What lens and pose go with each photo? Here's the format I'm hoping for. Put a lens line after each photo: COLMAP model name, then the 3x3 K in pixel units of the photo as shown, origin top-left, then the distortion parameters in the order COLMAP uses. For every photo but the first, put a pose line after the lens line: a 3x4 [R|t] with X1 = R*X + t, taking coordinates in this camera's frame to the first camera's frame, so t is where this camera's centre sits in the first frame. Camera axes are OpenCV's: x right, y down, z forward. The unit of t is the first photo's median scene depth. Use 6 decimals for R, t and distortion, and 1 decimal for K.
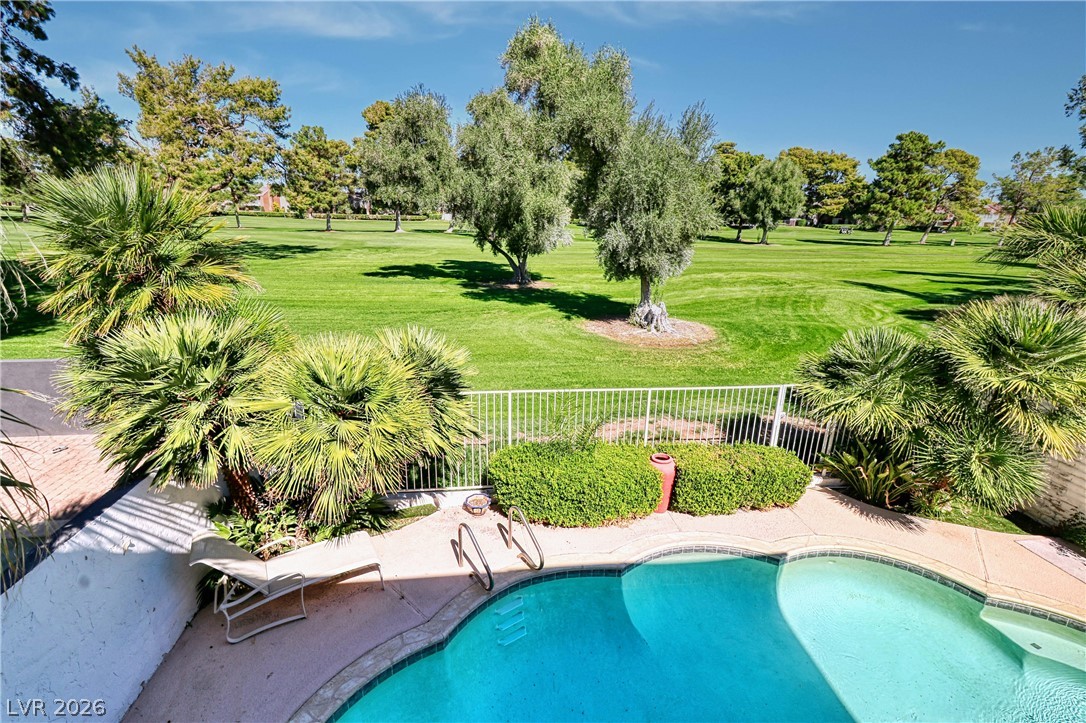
lens RADIAL K [[499.9, 0, 541.1], [0, 499.9, 355.4], [0, 0, 1]] dist [0.002120, -0.001137]
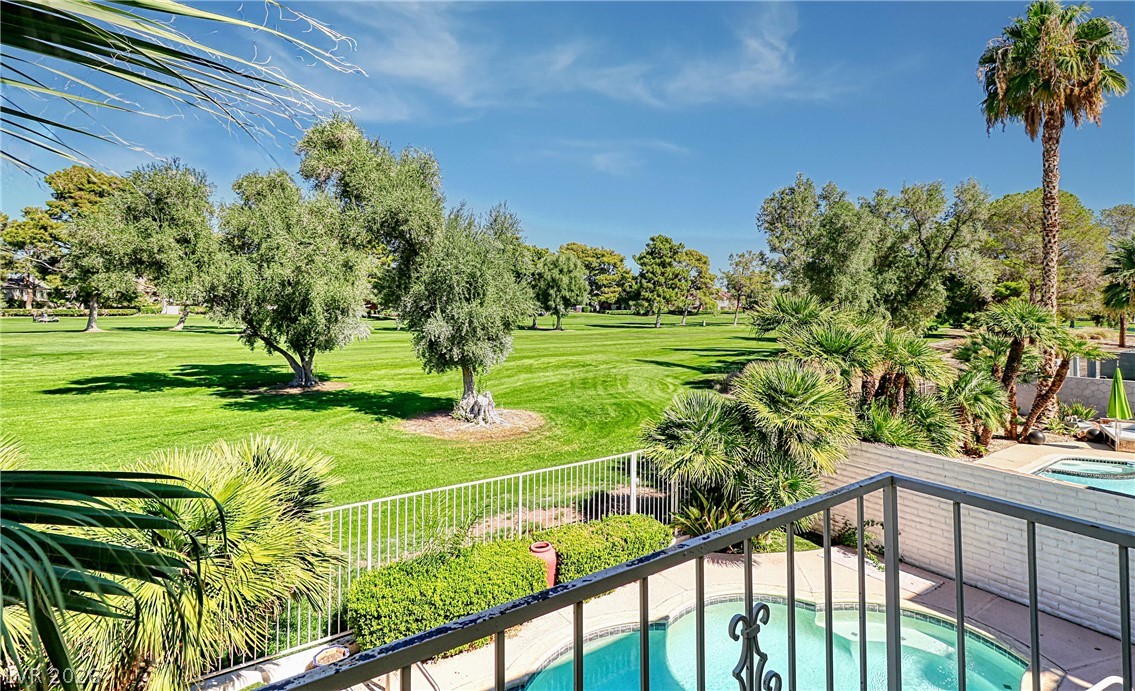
lens RADIAL K [[586.2, 0, 571.1], [0, 586.2, 285.5], [0, 0, 1]] dist [0.000431, 0.000102]
pose [[0.884501, 0.001666, 0.466536, -0.140136], [0.138519, 0.953962, -0.266024, 0.020075], [-0.445500, 0.299922, 0.843550, -0.077627]]
